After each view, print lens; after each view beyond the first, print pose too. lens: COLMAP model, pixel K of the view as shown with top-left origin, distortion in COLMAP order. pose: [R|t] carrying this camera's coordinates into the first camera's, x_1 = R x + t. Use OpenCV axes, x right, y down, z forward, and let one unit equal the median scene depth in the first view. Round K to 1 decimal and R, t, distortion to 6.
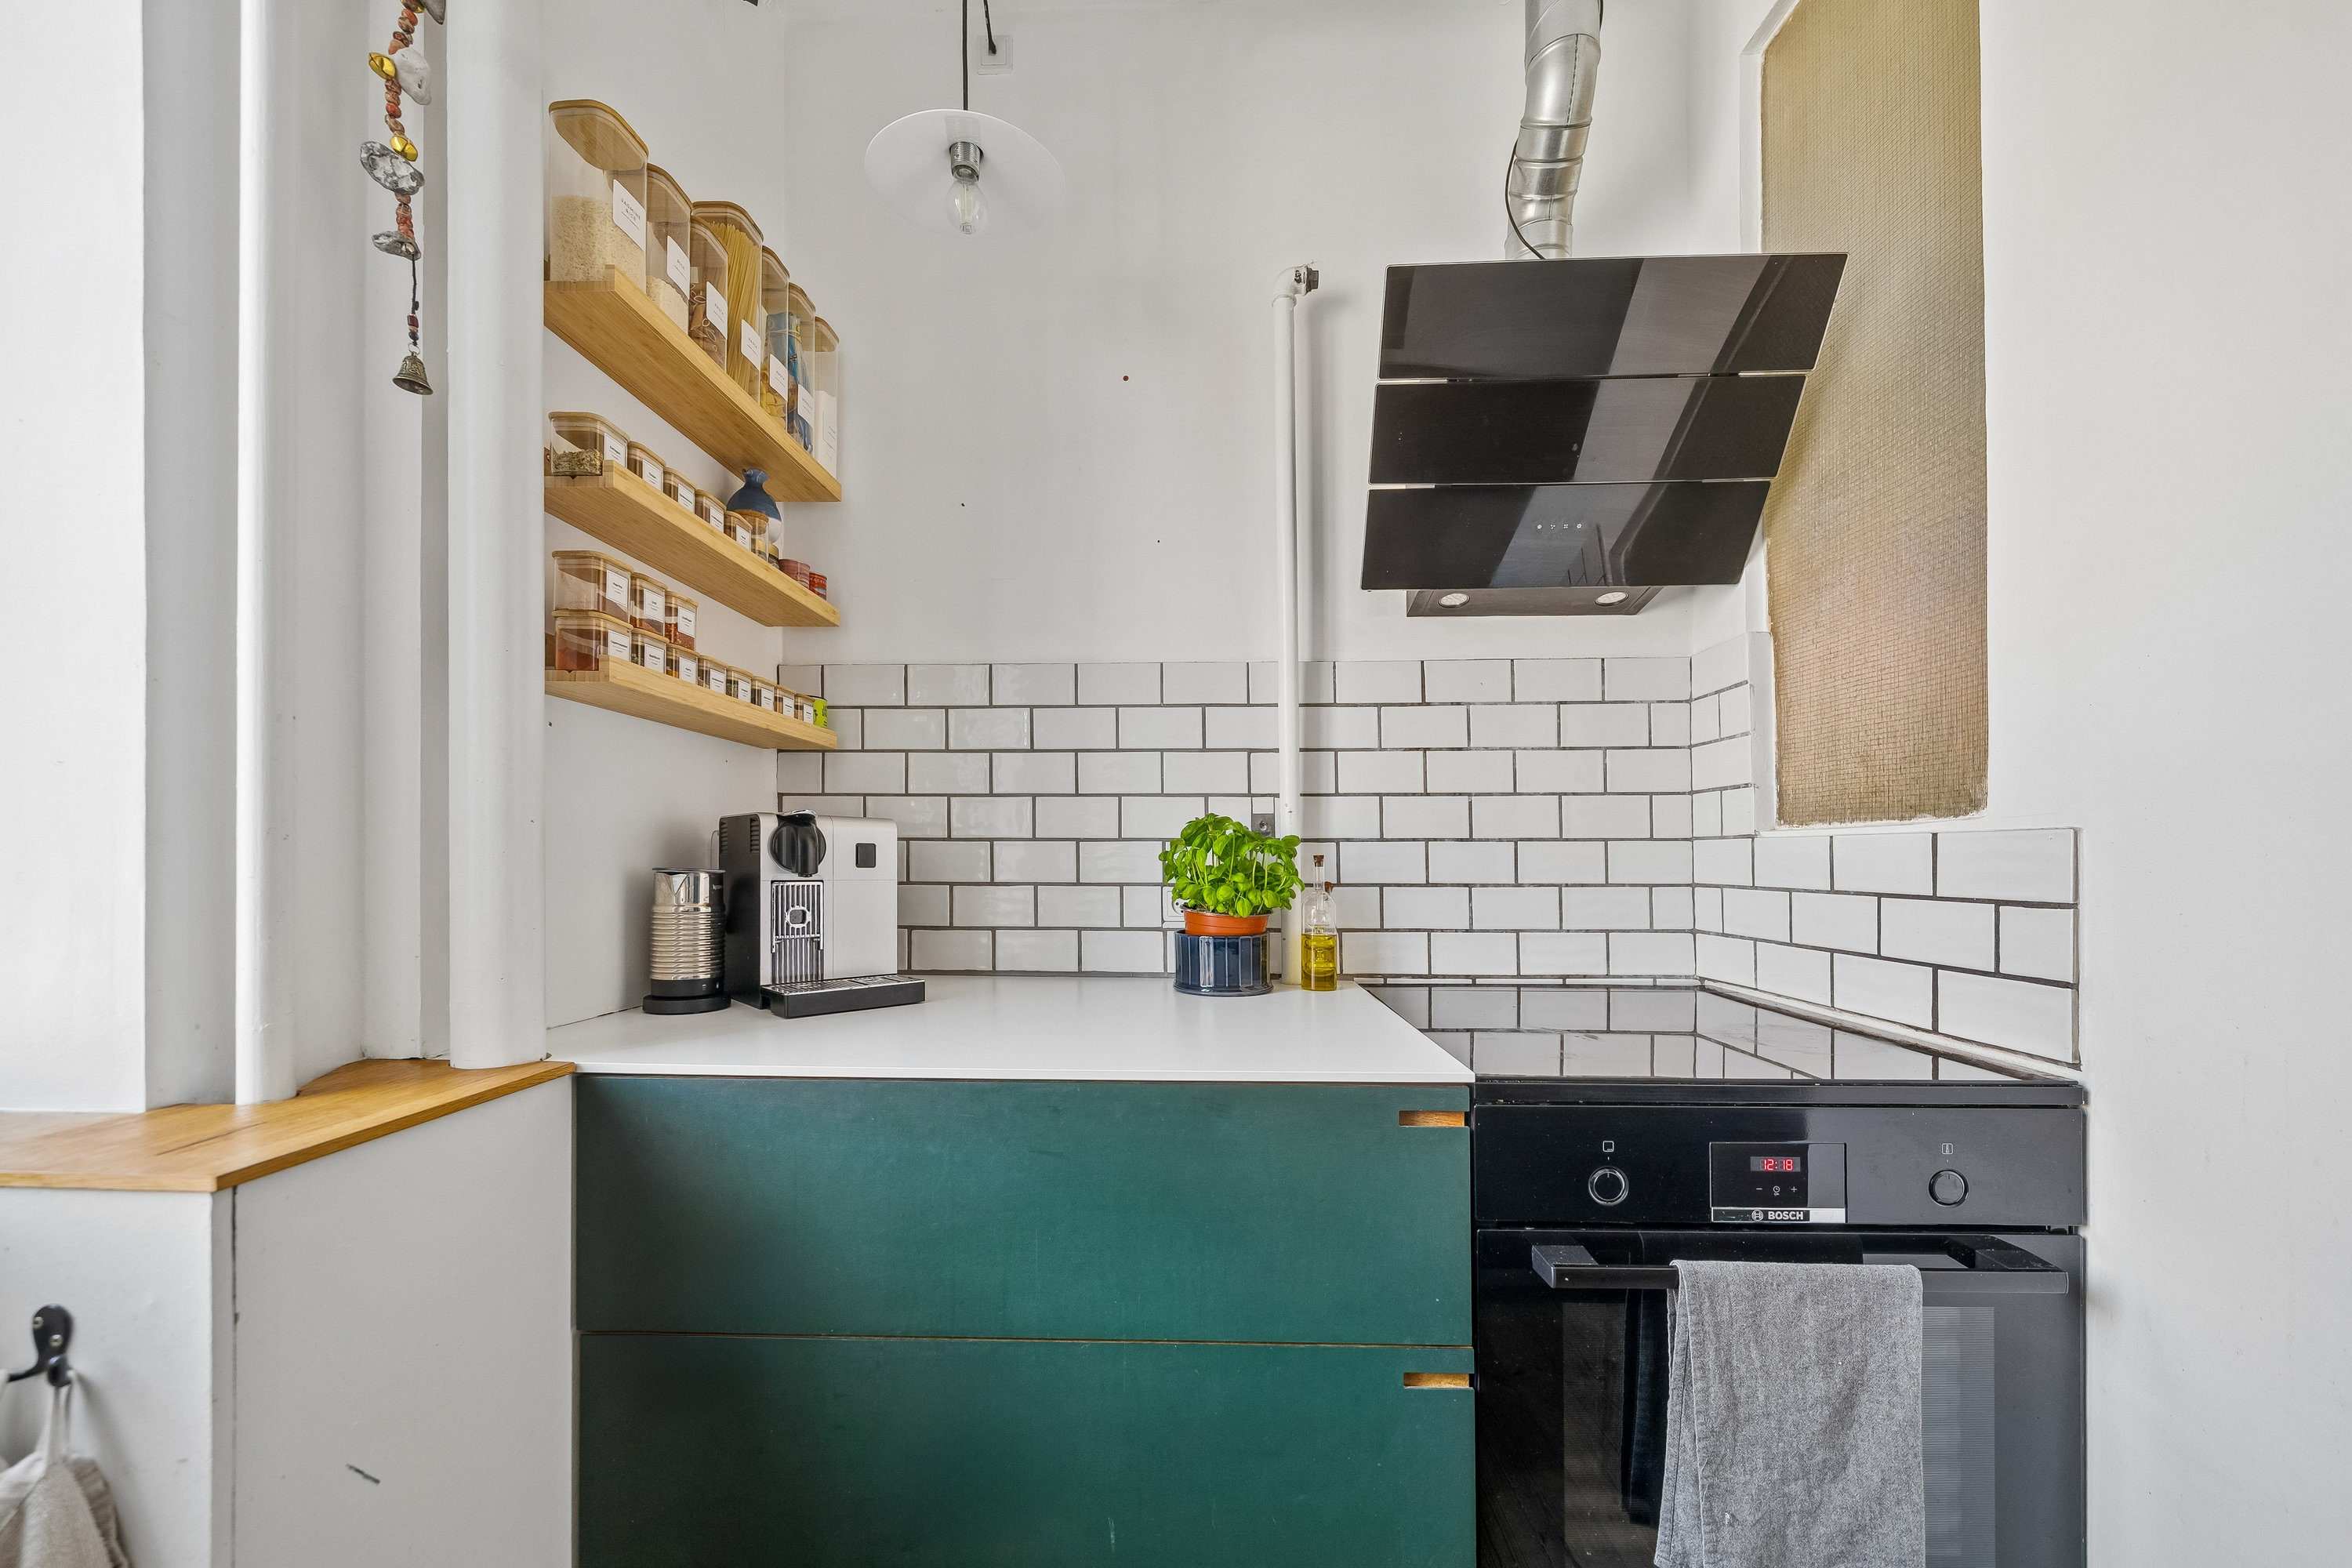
lens RADIAL K [[834.2, 0, 1182.8], [0, 834.2, 862.3], [0, 0, 1]] dist [-0.001492, -0.000157]
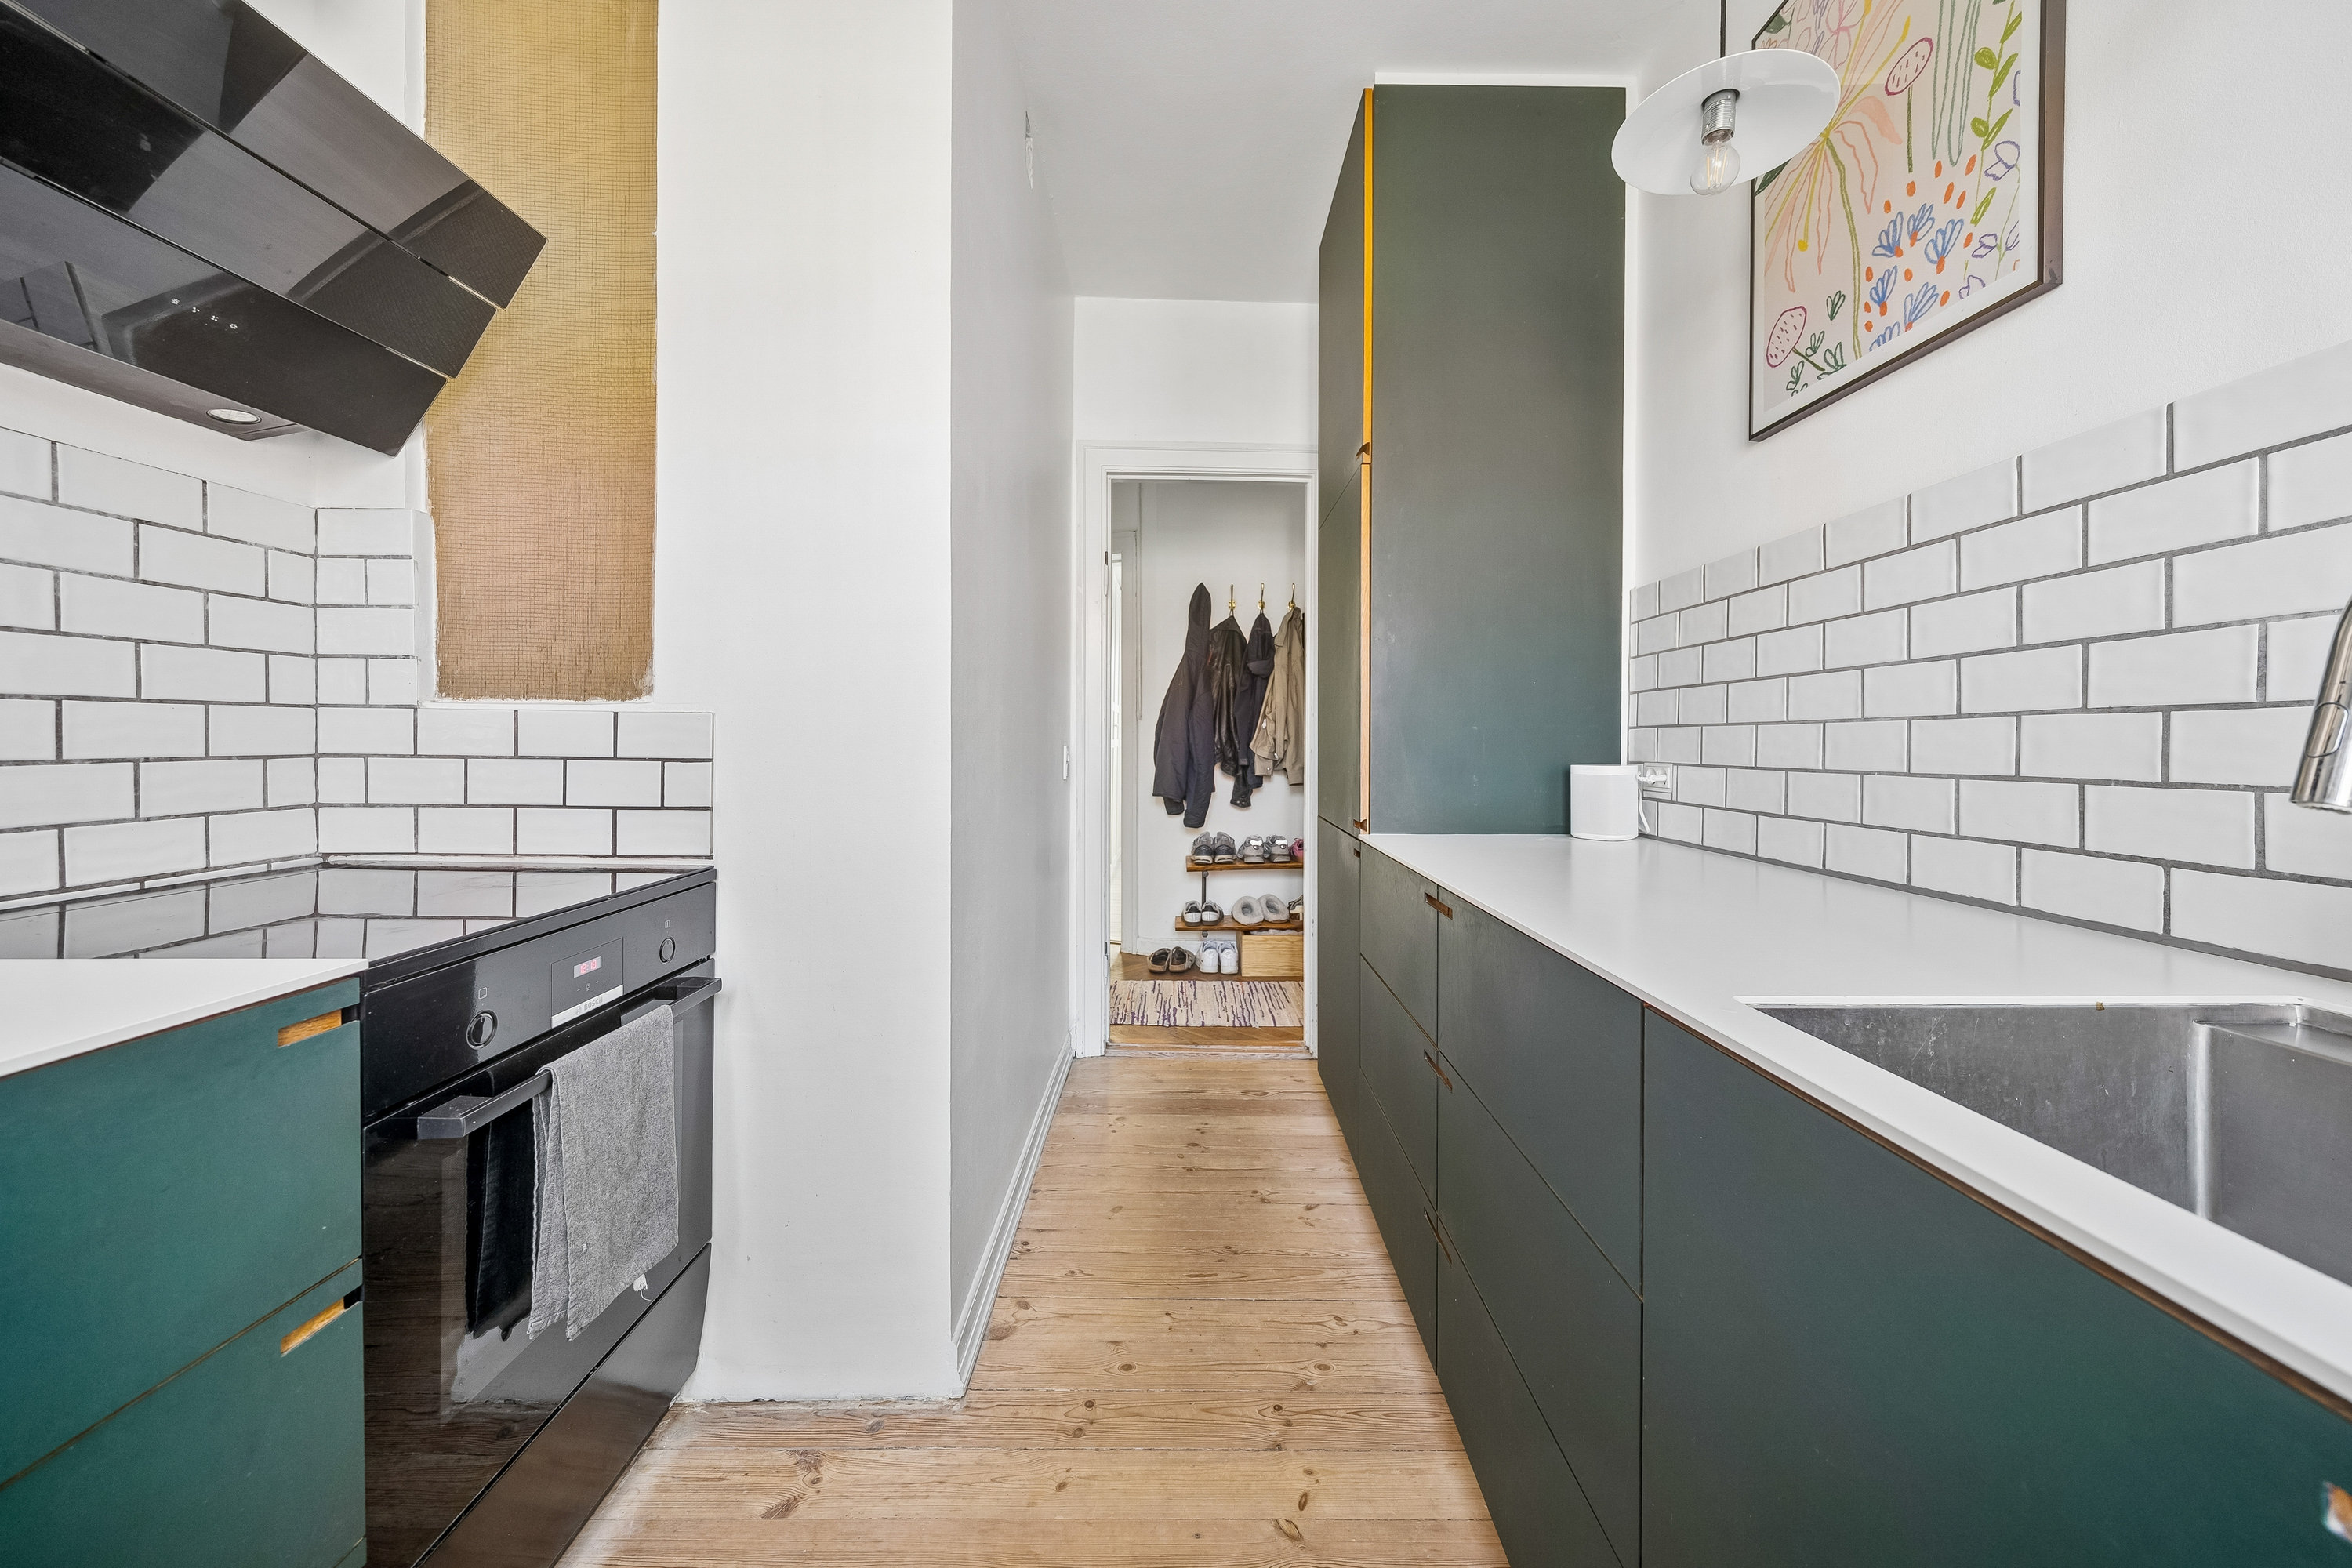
lens RADIAL K [[834.2, 0, 1184.9], [0, 834.2, 736.8], [0, 0, 1]] dist [-0.001492, -0.000157]
pose [[-0.040989, -0.001852, 0.999158, -0.398552], [-0.007257, 0.999972, 0.001556, -0.002252], [-0.999133, -0.007187, -0.041001, 0.083720]]
